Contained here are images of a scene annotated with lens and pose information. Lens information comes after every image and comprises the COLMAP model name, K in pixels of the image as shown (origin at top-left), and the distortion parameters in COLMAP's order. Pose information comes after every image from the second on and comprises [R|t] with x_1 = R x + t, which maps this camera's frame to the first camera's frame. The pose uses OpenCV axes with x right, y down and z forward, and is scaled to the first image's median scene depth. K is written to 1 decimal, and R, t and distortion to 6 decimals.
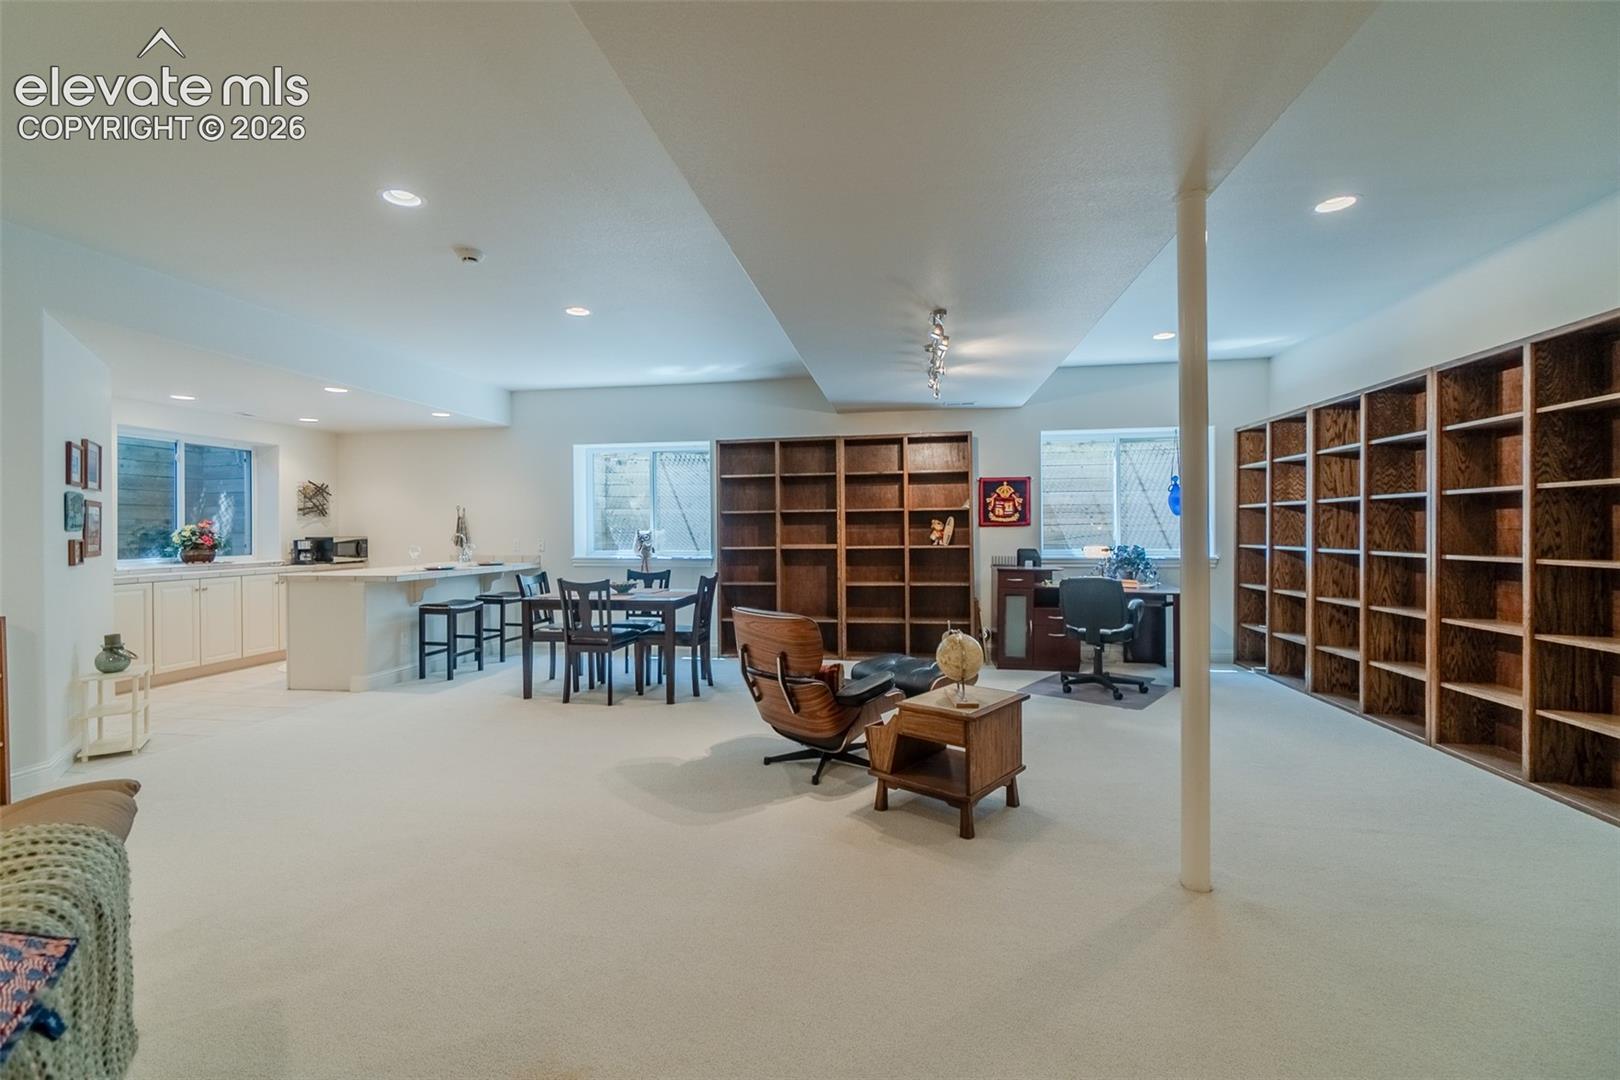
lens RADIAL K [[694.2, 0, 792.0], [0, 694.2, 530.9], [0, 0, 1]] dist [-0.005013, 0.001188]
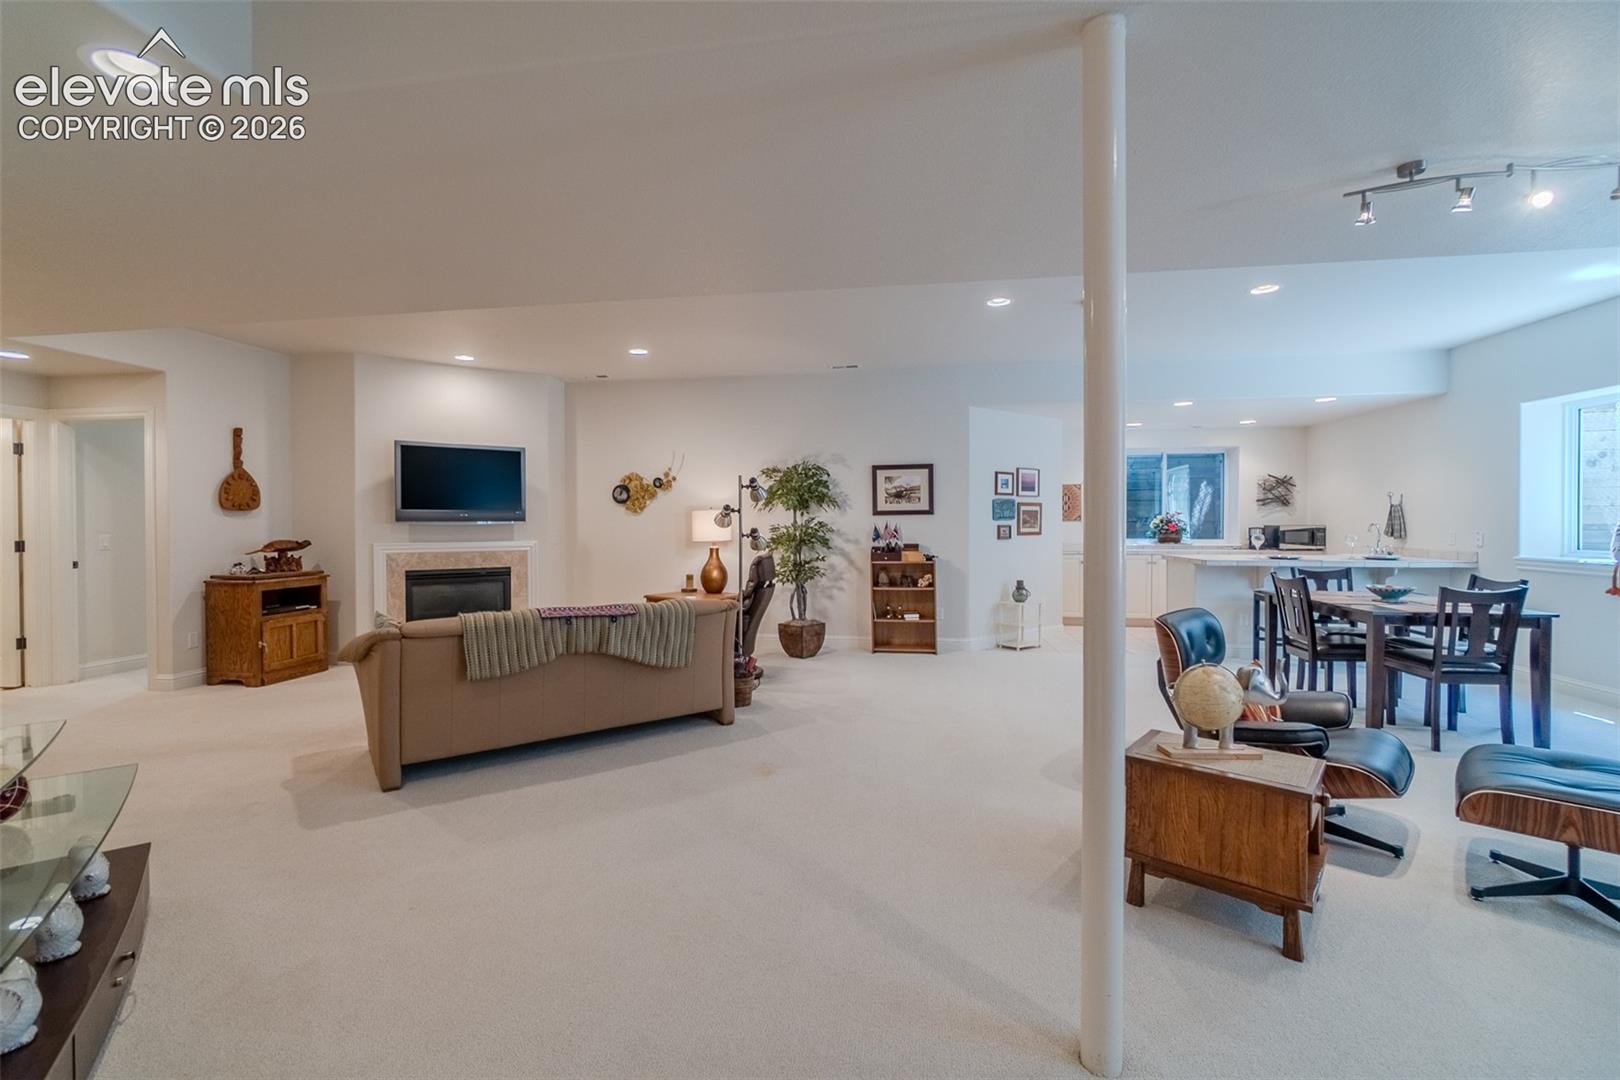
lens RADIAL K [[696.4, 0, 795.9], [0, 696.4, 527.1], [0, 0, 1]] dist [-0.002880, 0.000008]
pose [[0.015472, 0.014784, -0.999771, 0.461300], [0.000428, 0.999891, 0.014792, -0.005545], [0.999880, -0.000657, 0.015464, 0.257213]]
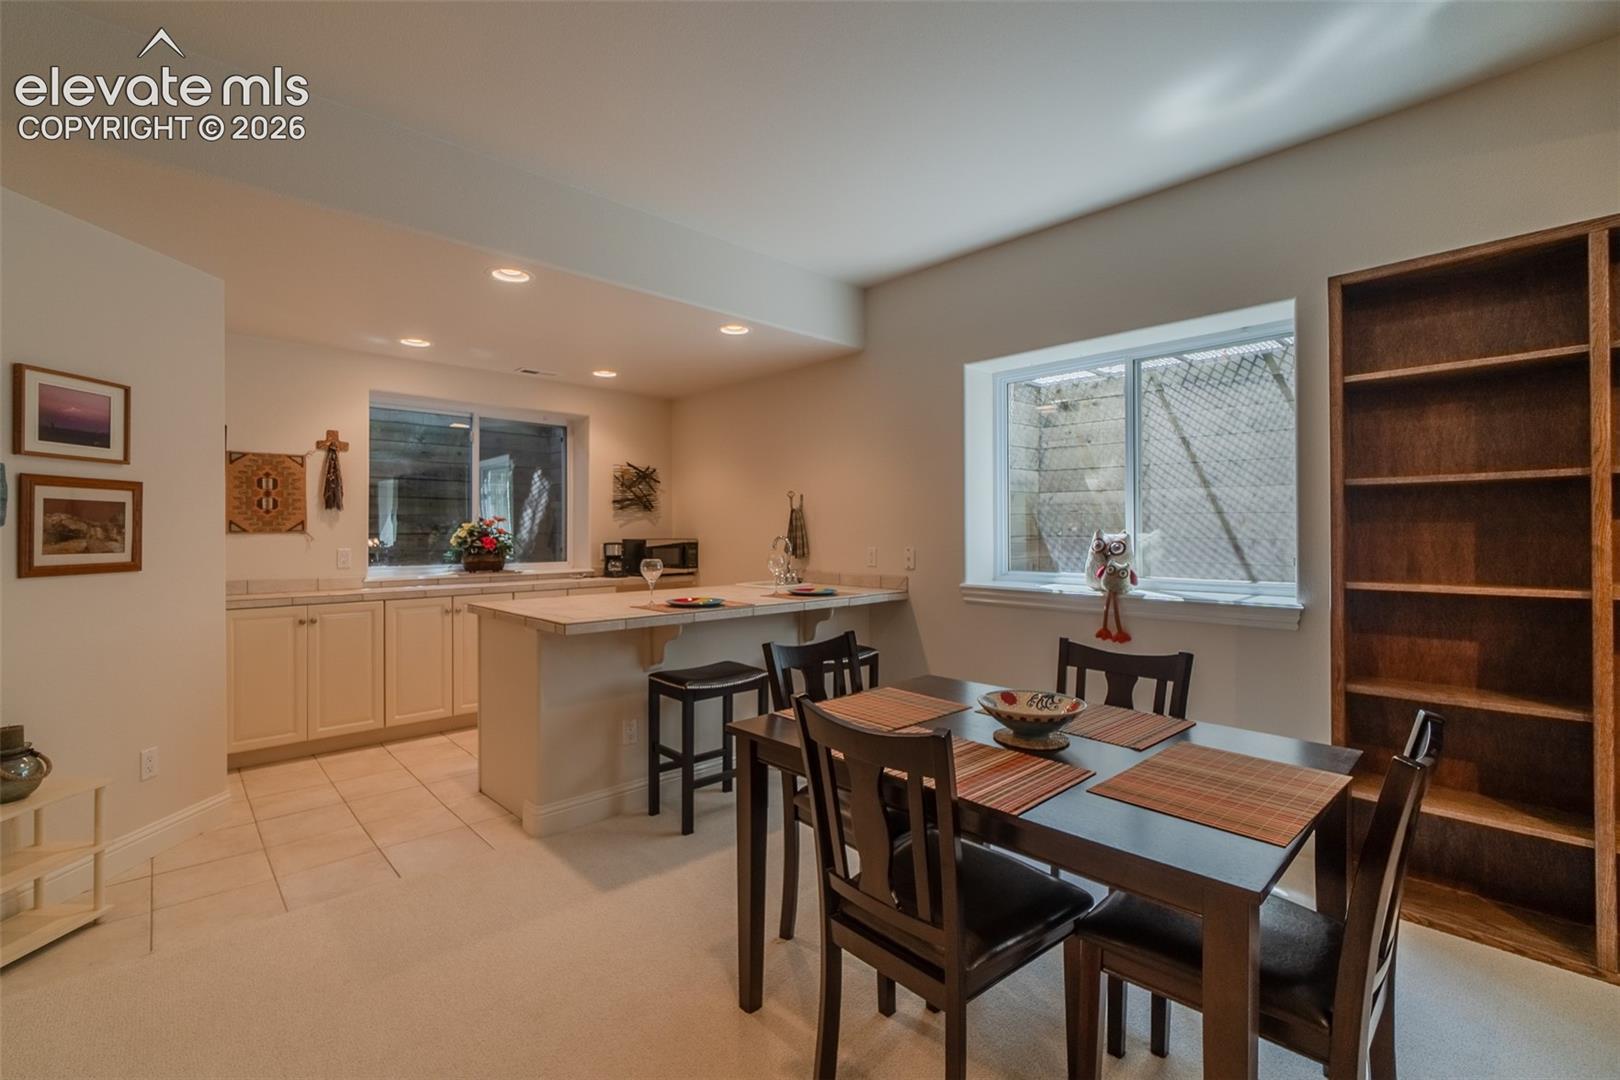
lens RADIAL K [[698.9, 0, 798.9], [0, 698.9, 528.6], [0, 0, 1]] dist [-0.003950, 0.001132]
pose [[0.801873, 0.002266, -0.597491, -0.118518], [-0.004567, 0.999987, -0.002337, -0.001448], [0.597477, 0.004603, 0.801873, 0.580966]]
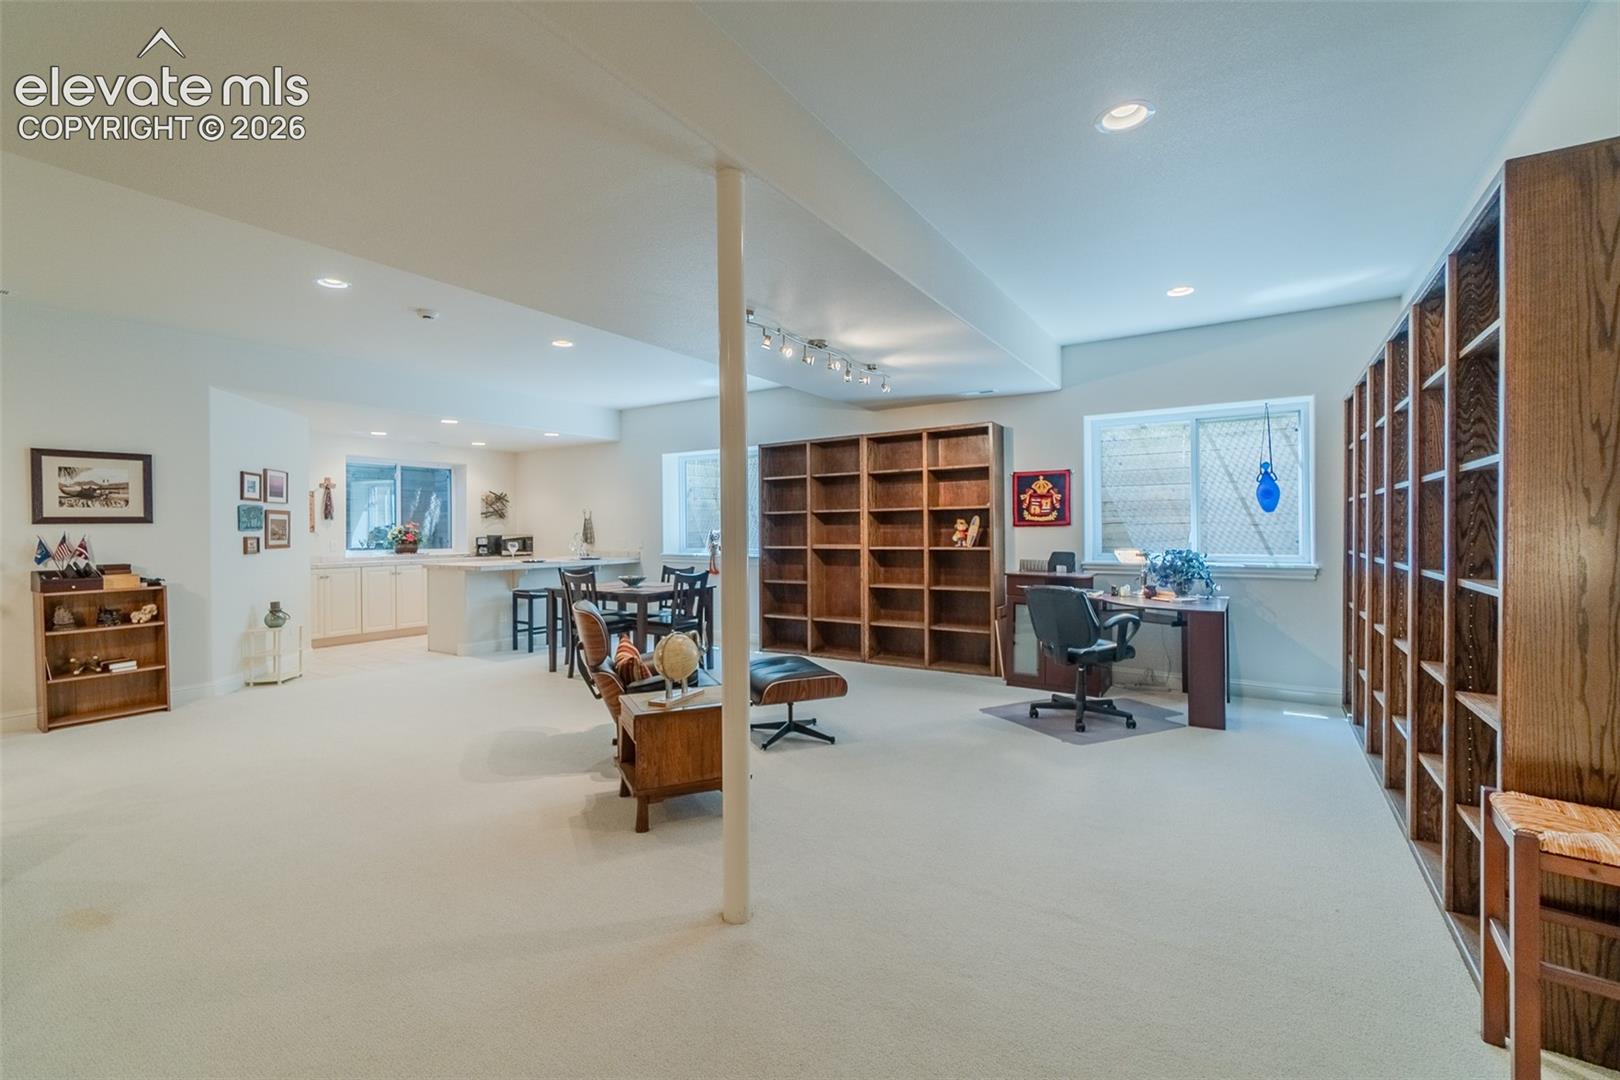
lens RADIAL K [[689.8, 0, 796.4], [0, 689.8, 532.8], [0, 0, 1]] dist [-0.003668, 0.000129]
pose [[0.915801, 0.002784, -0.401623, 0.380569], [-0.000570, 0.999984, 0.005631, -0.003074], [0.401632, -0.004927, 0.915788, 0.068044]]
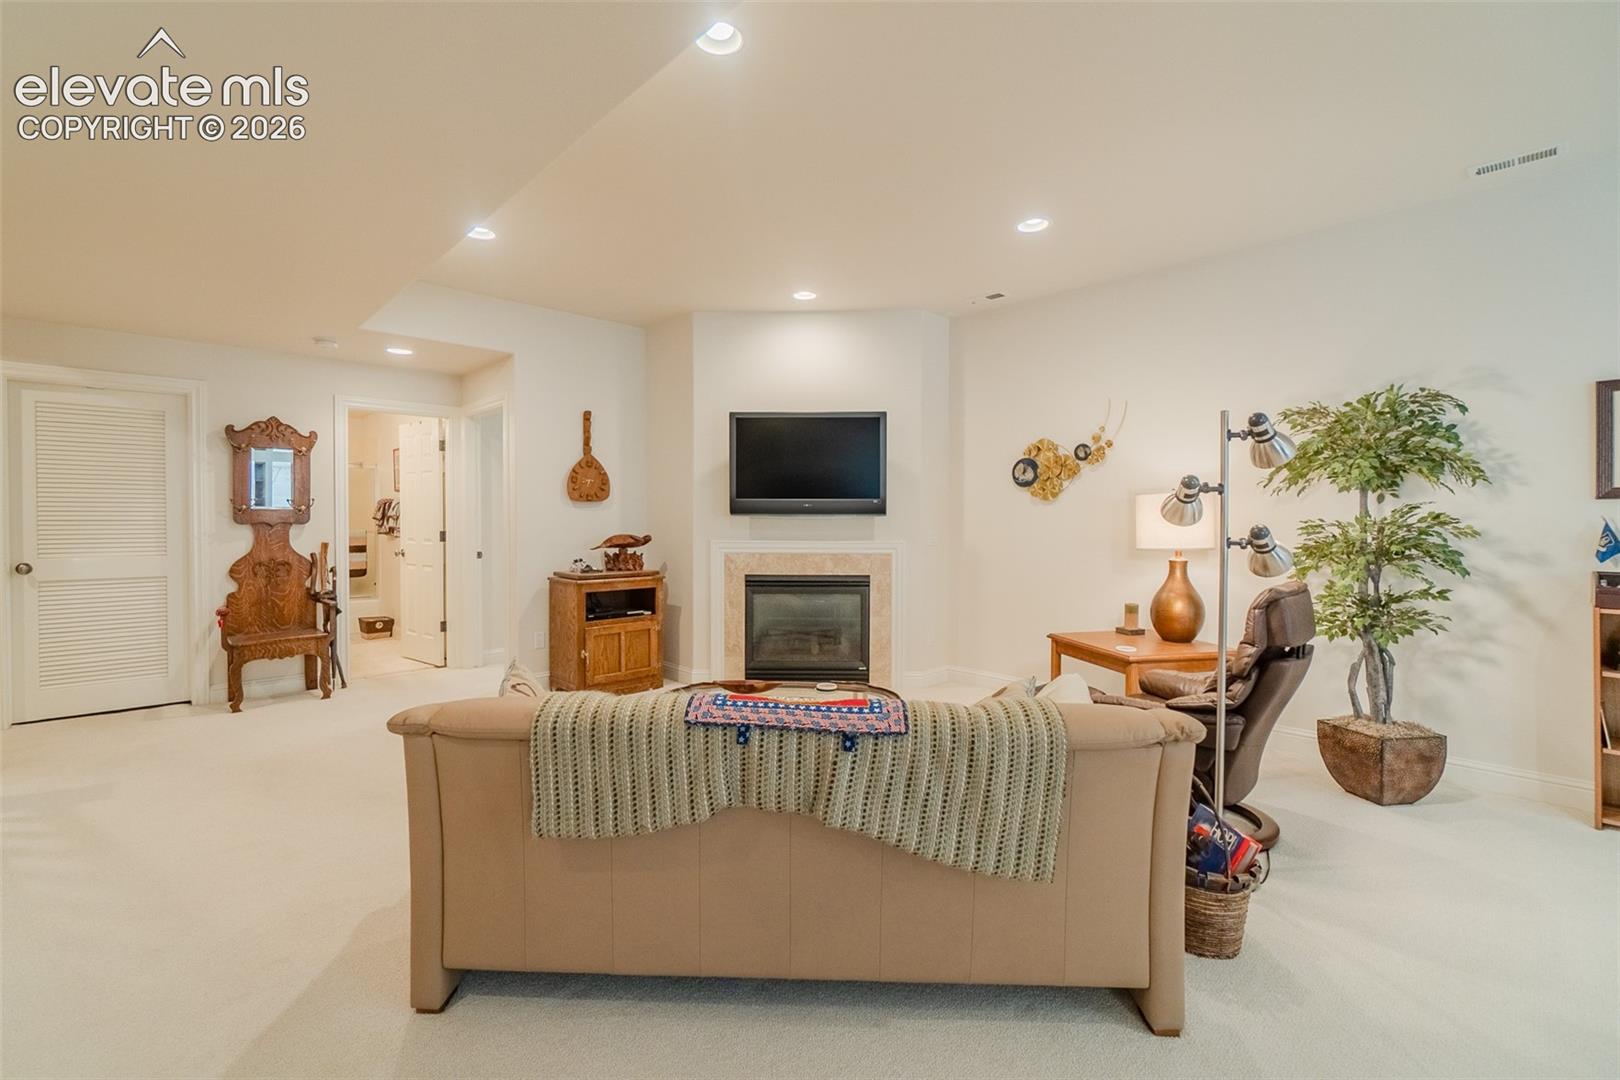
lens RADIAL K [[698.9, 0, 798.9], [0, 698.9, 528.6], [0, 0, 1]] dist [-0.003950, 0.001132]
pose [[-0.597650, 0.021118, -0.801479, 0.077202], [0.003239, 0.999708, 0.023926, -0.000888], [0.801751, 0.011704, -0.597544, 0.245799]]
